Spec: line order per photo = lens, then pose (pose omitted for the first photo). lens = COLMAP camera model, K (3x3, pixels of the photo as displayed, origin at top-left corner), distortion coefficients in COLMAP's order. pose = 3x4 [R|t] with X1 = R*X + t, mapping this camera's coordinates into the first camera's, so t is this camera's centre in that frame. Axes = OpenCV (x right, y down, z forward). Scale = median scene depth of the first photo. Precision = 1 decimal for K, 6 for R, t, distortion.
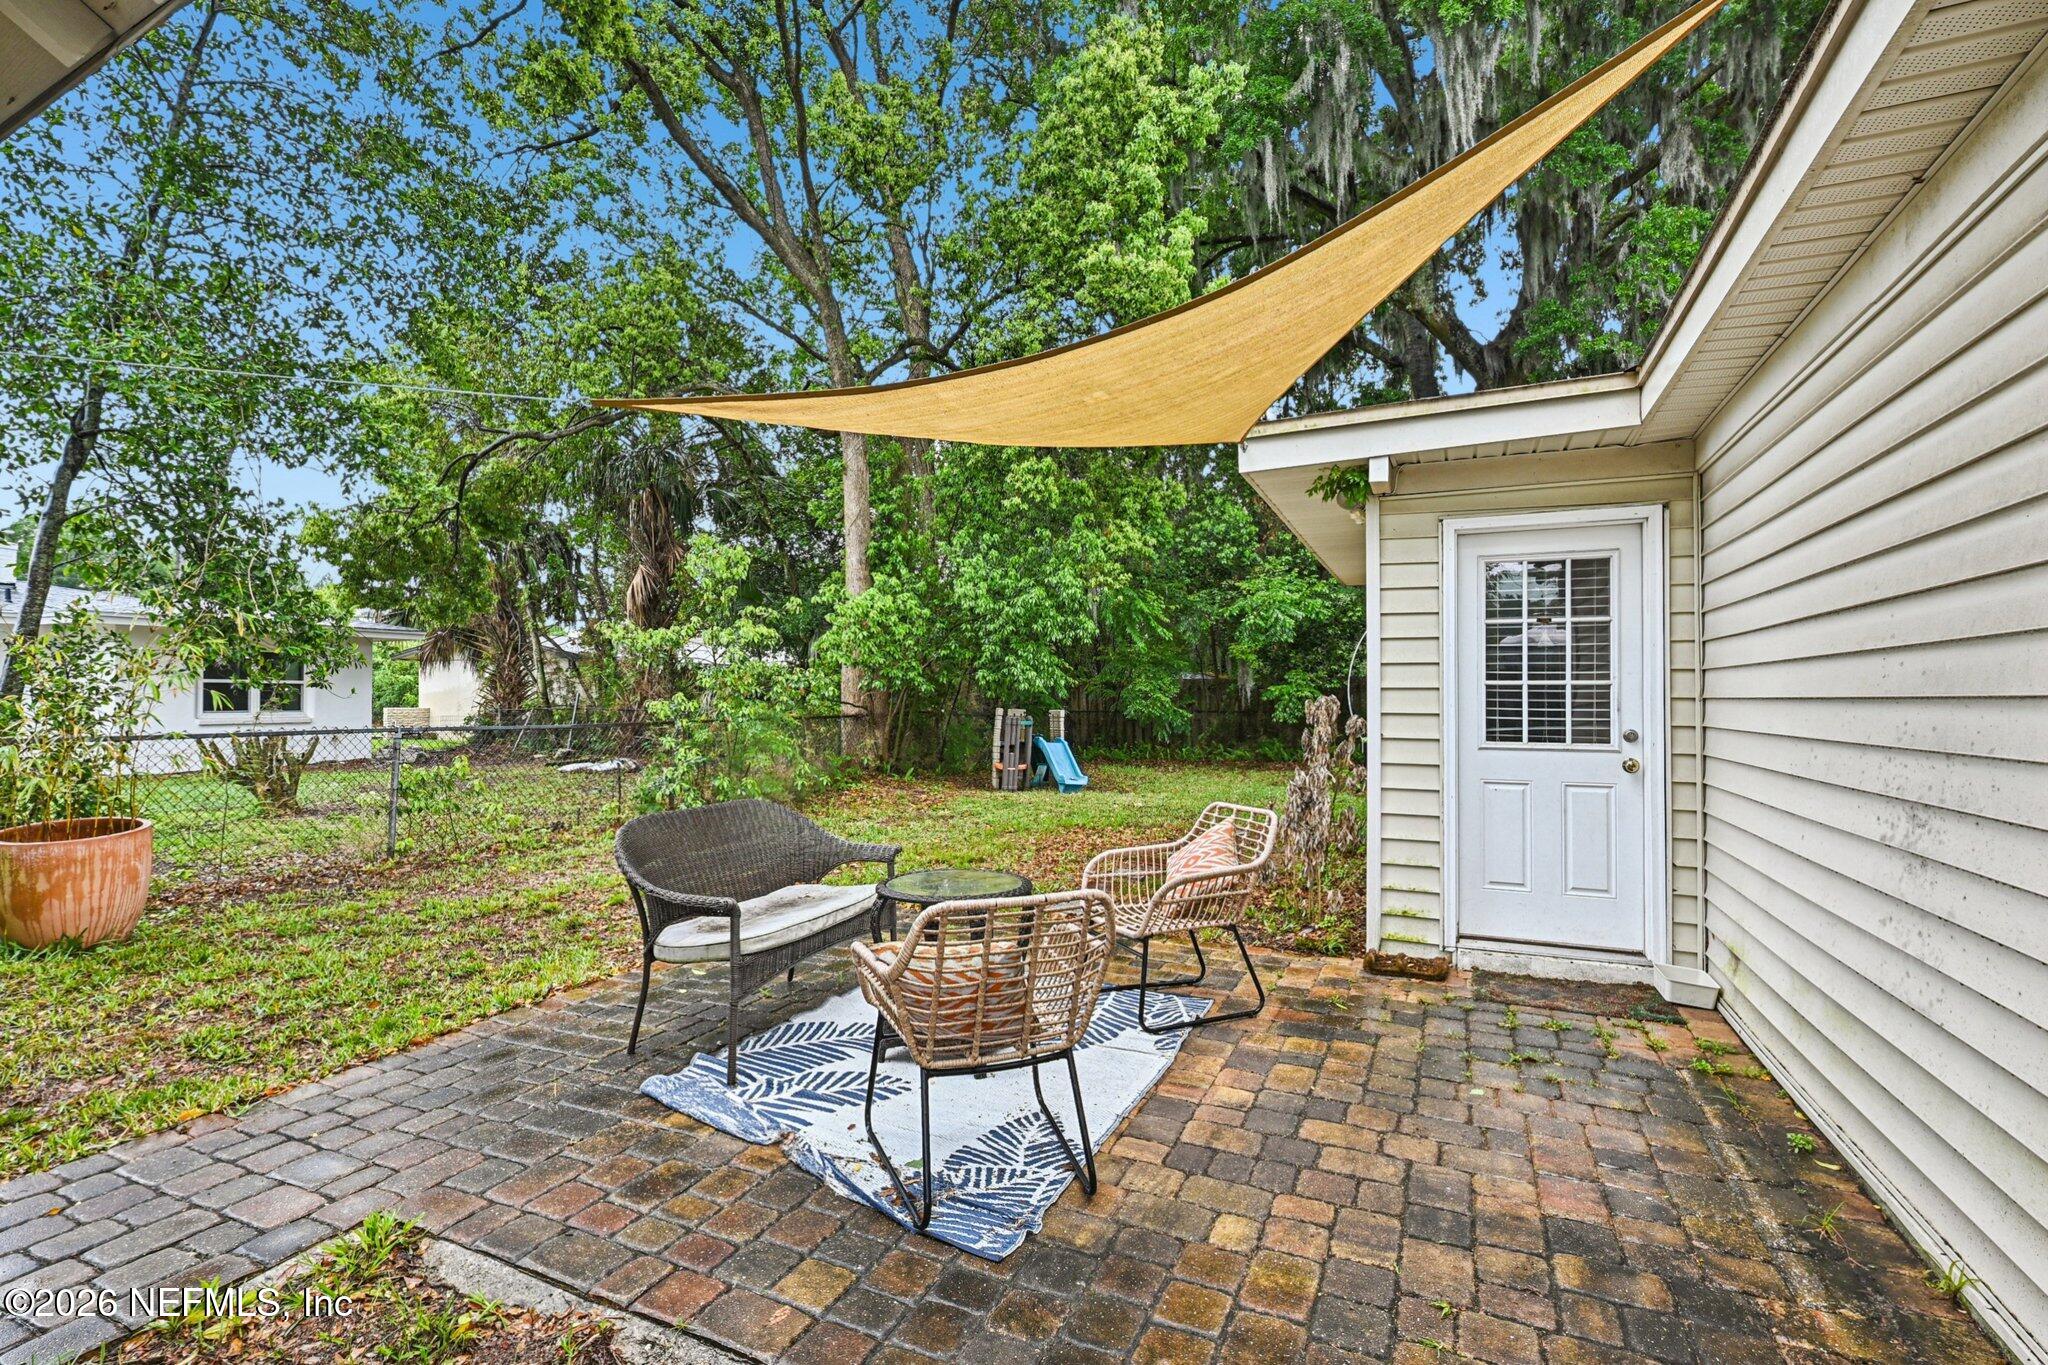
lens RADIAL K [[939.7, 0, 1020.1], [0, 939.7, 688.5], [0, 0, 1]] dist [-0.000824, 0.000029]
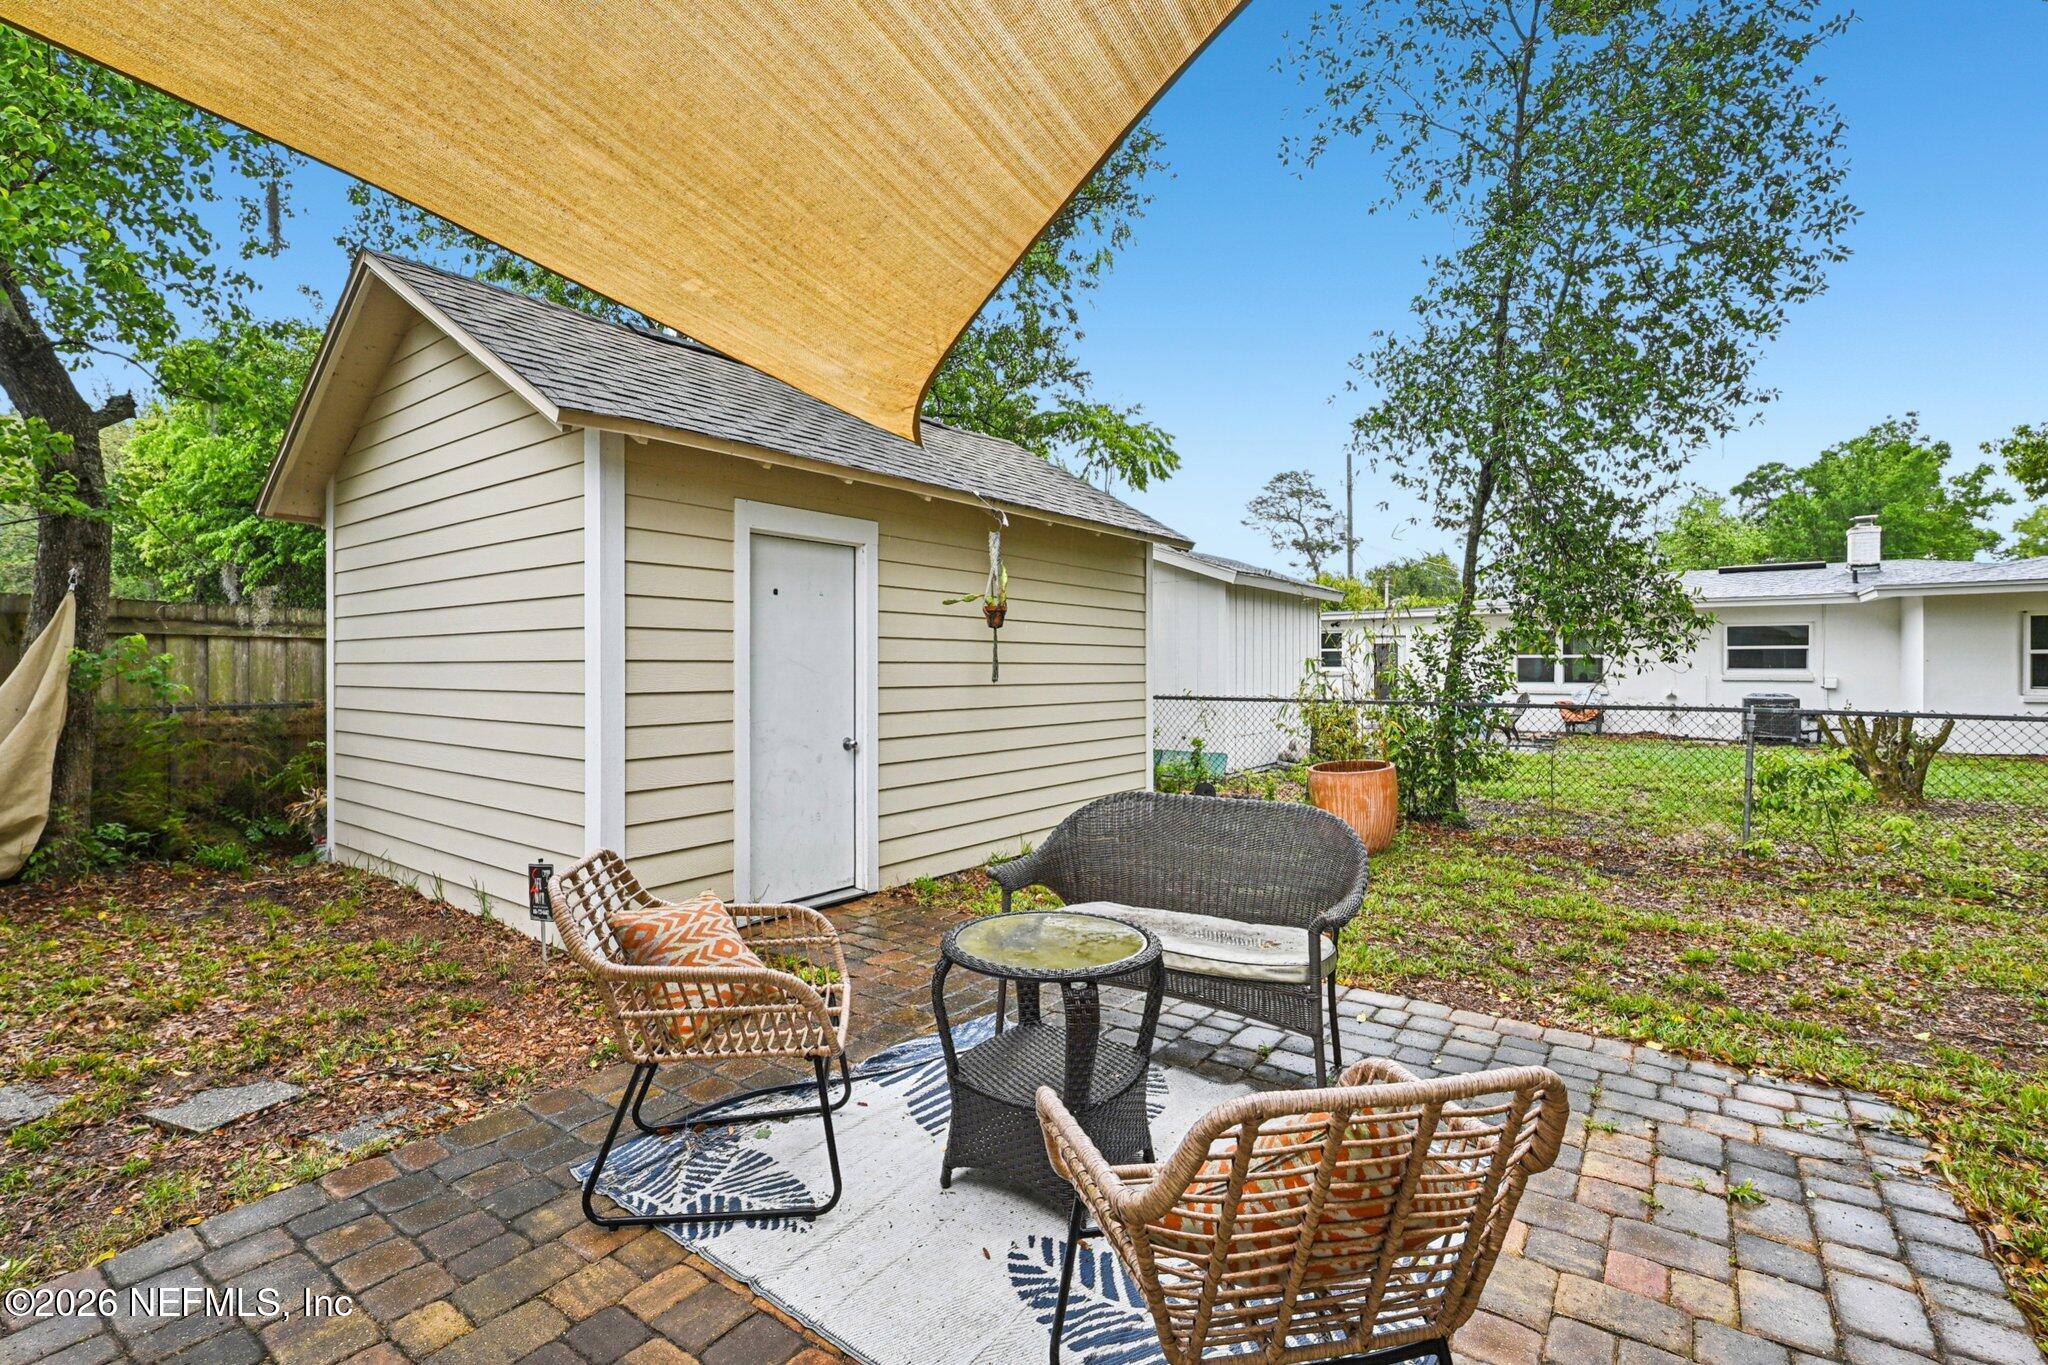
lens RADIAL K [[939.7, 0, 1017.9], [0, 939.7, 676.3], [0, 0, 1]] dist [-0.000824, 0.000029]
pose [[-0.207748, 0.001172, -0.978182, 0.336548], [0.009679, 0.999953, -0.000857, 0.010072], [0.978134, -0.009646, -0.207750, 0.614733]]
